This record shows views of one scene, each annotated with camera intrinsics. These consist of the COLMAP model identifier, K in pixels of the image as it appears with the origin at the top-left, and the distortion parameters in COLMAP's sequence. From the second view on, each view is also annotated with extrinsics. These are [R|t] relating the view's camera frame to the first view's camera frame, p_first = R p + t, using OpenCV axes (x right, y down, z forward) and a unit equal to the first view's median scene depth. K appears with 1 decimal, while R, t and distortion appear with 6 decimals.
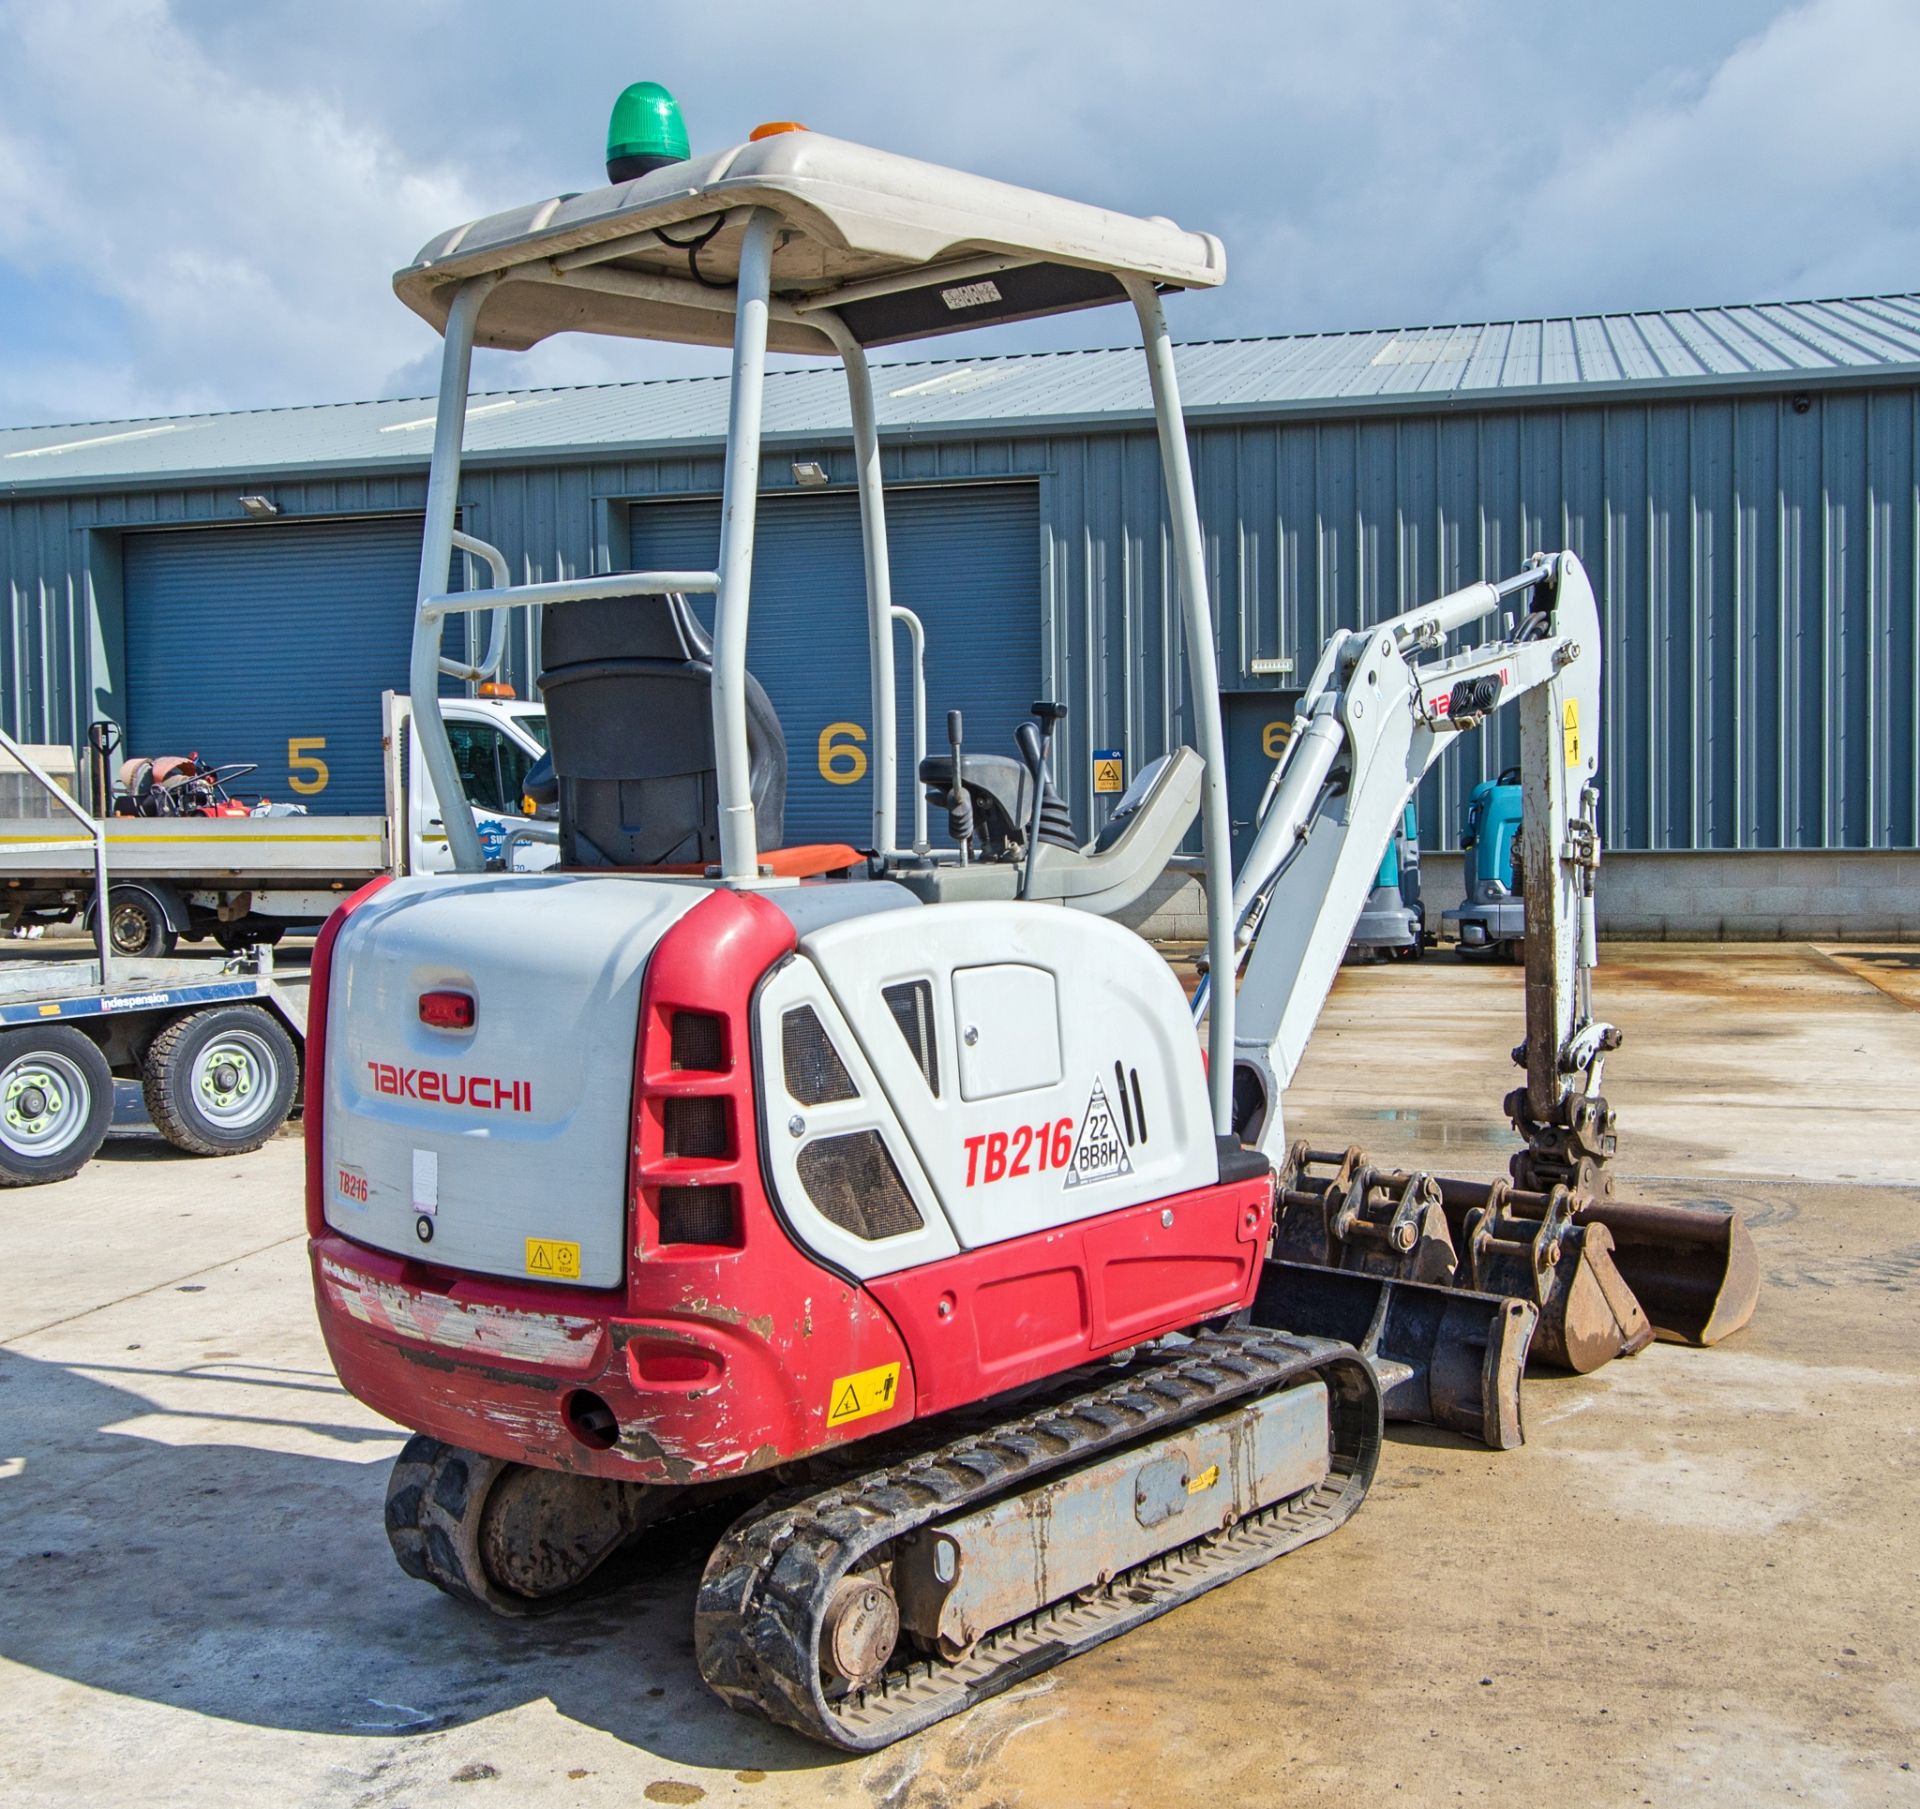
lens RADIAL K [[2242.7, 0, 909.8], [0, 2242.7, 904.2], [0, 0, 1]] dist [-0.011479, 0.000000]
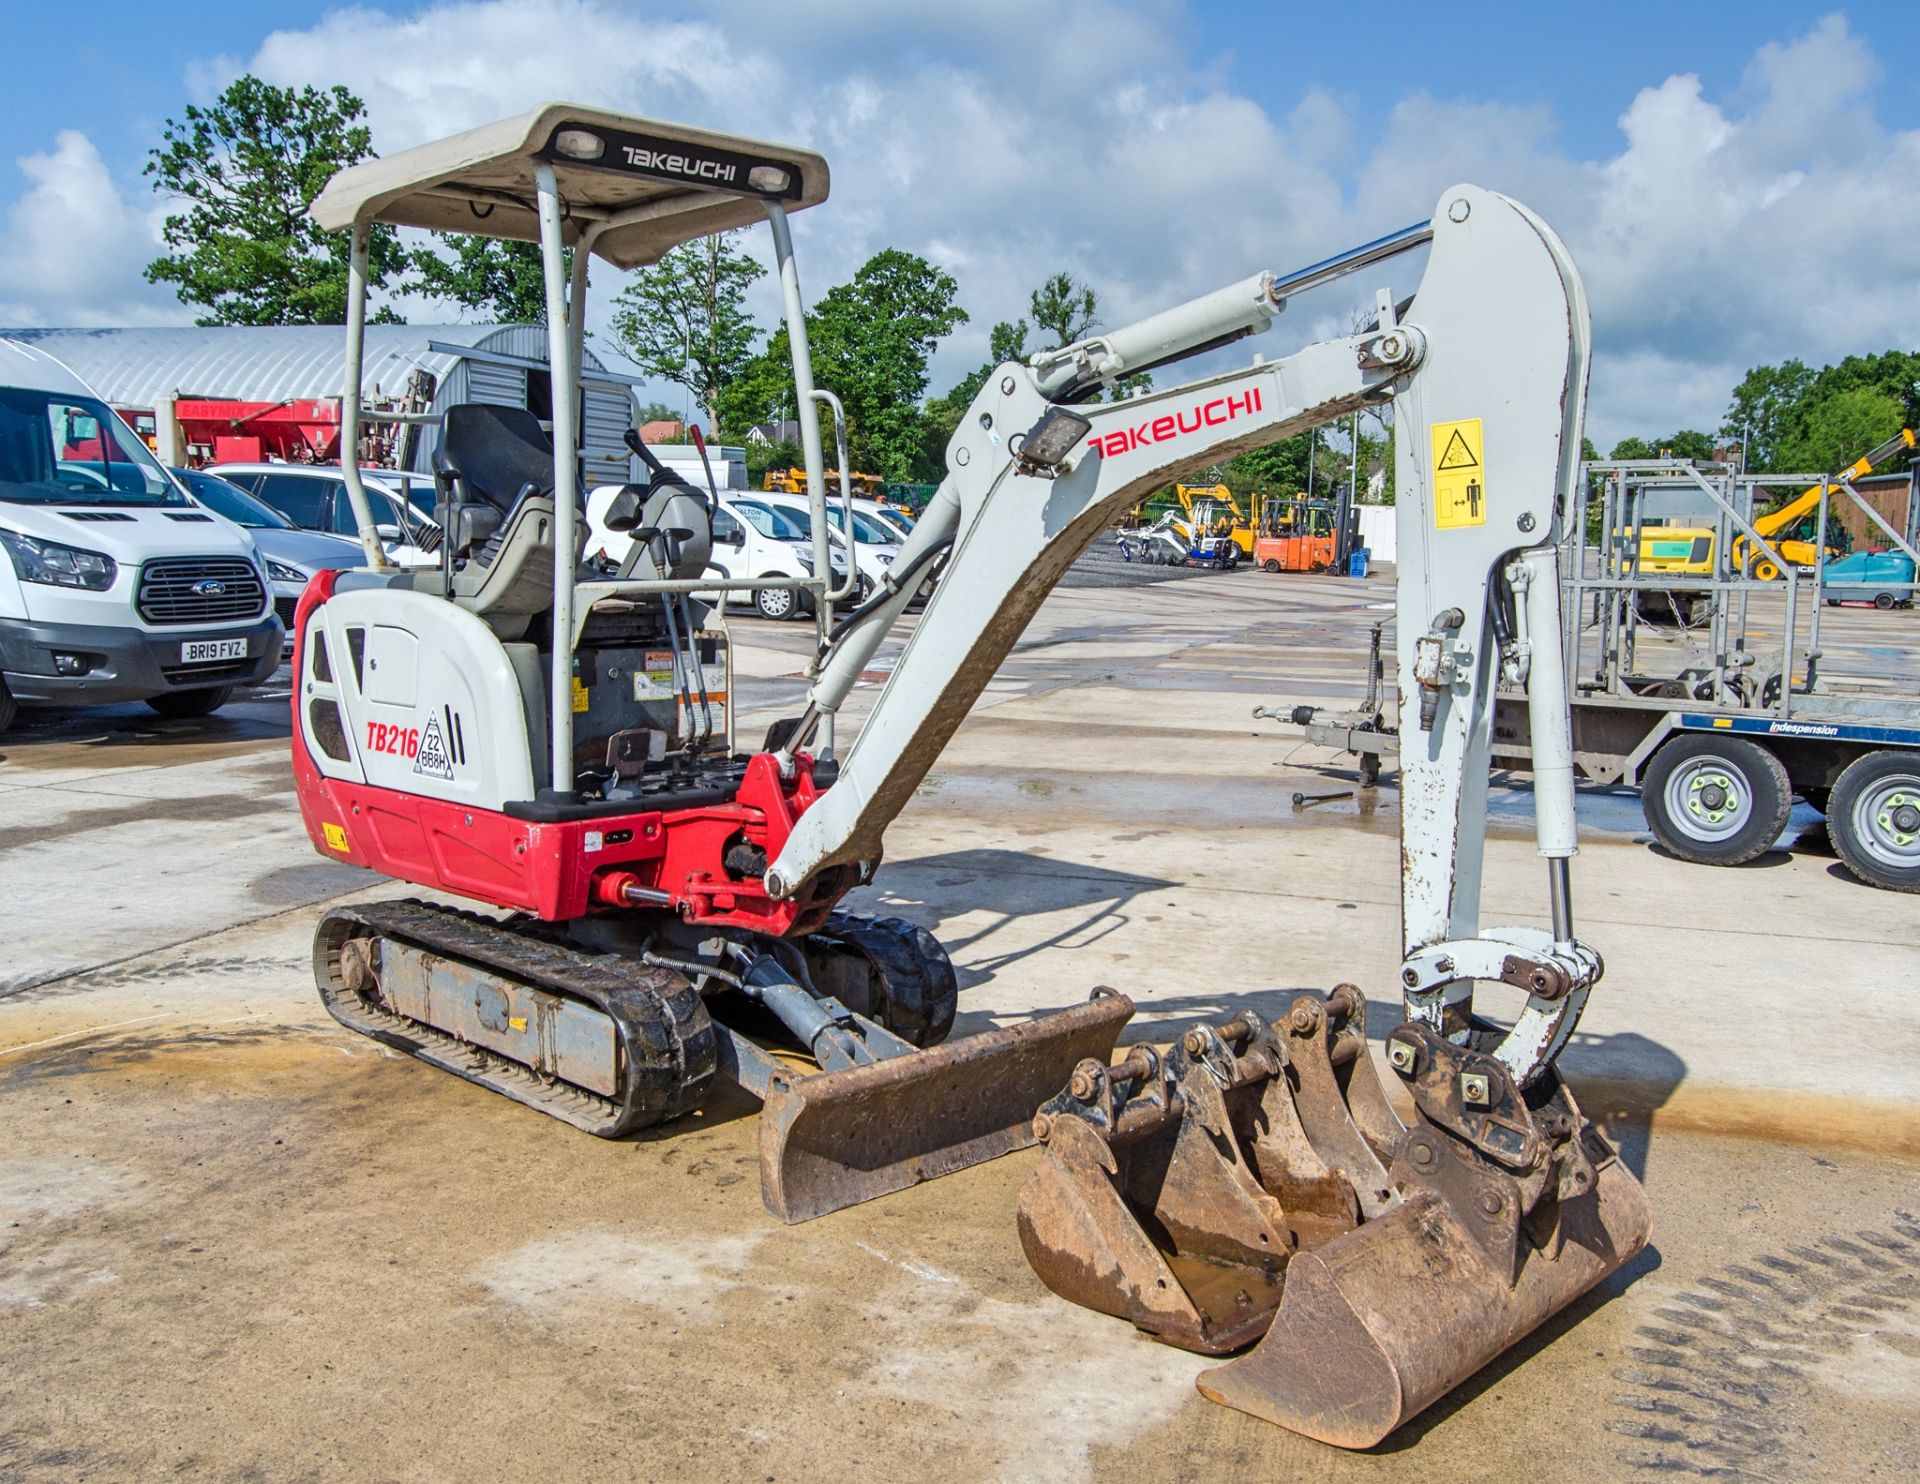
lens RADIAL K [[1791.1, 0, 962.8], [0, 1791.1, 764.5], [0, 0, 1]] dist [-0.005579, 0.000000]
pose [[-0.041127, 0.144521, -0.988647, 0.554356], [-0.071604, 0.986513, 0.147188, -0.040651], [0.996585, 0.076844, -0.030224, 0.596593]]
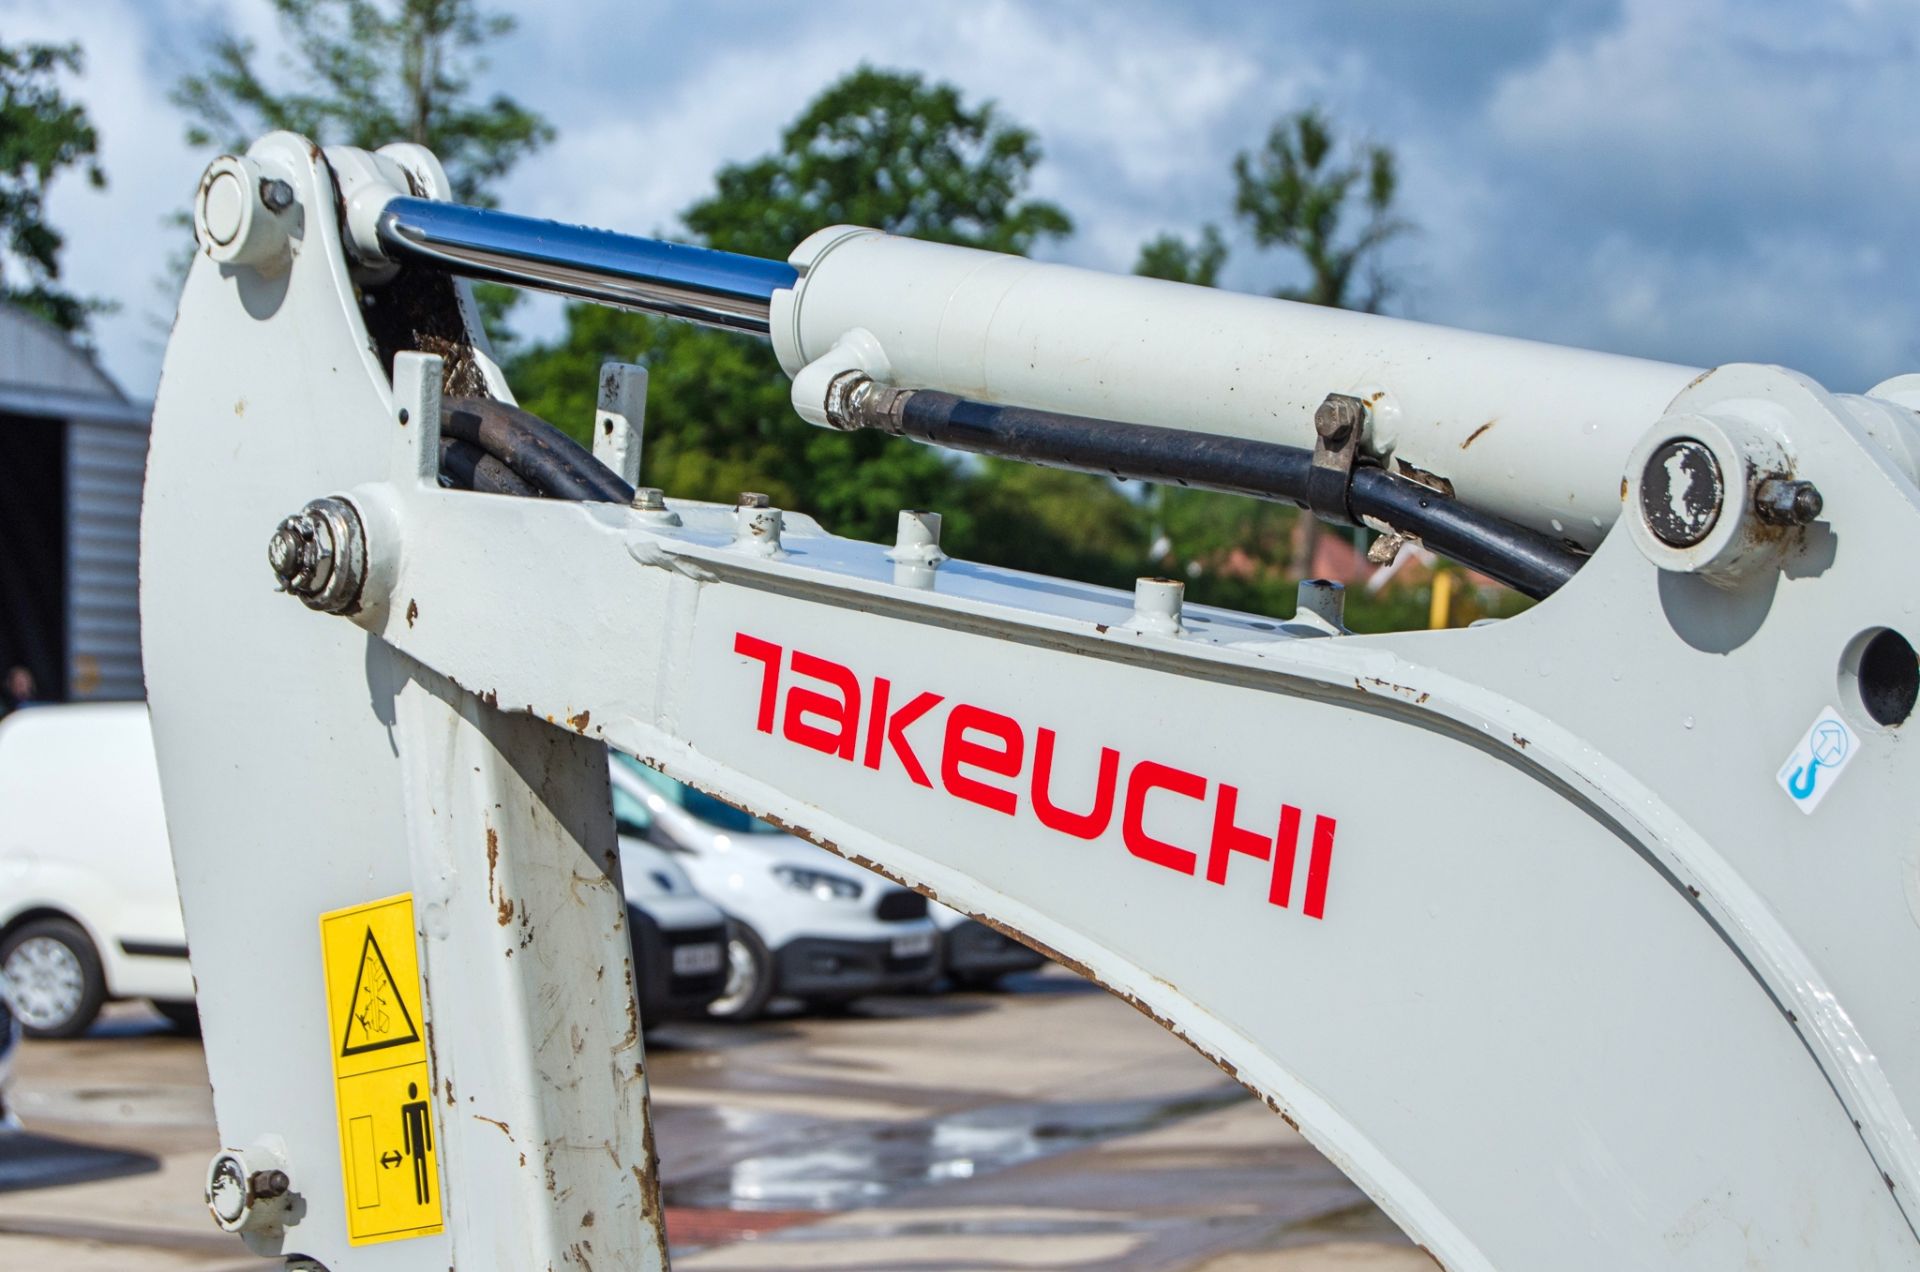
lens RADIAL K [[4618.4, 0, 932.2], [0, 4618.4, 706.7], [0, 0, 1]] dist [0.047178, 0.000000]
pose [[-0.076290, 0.005760, -0.997069, 0.396913], [-0.035607, 0.999330, 0.008498, -0.062292], [0.996450, 0.036151, -0.076034, 0.651596]]
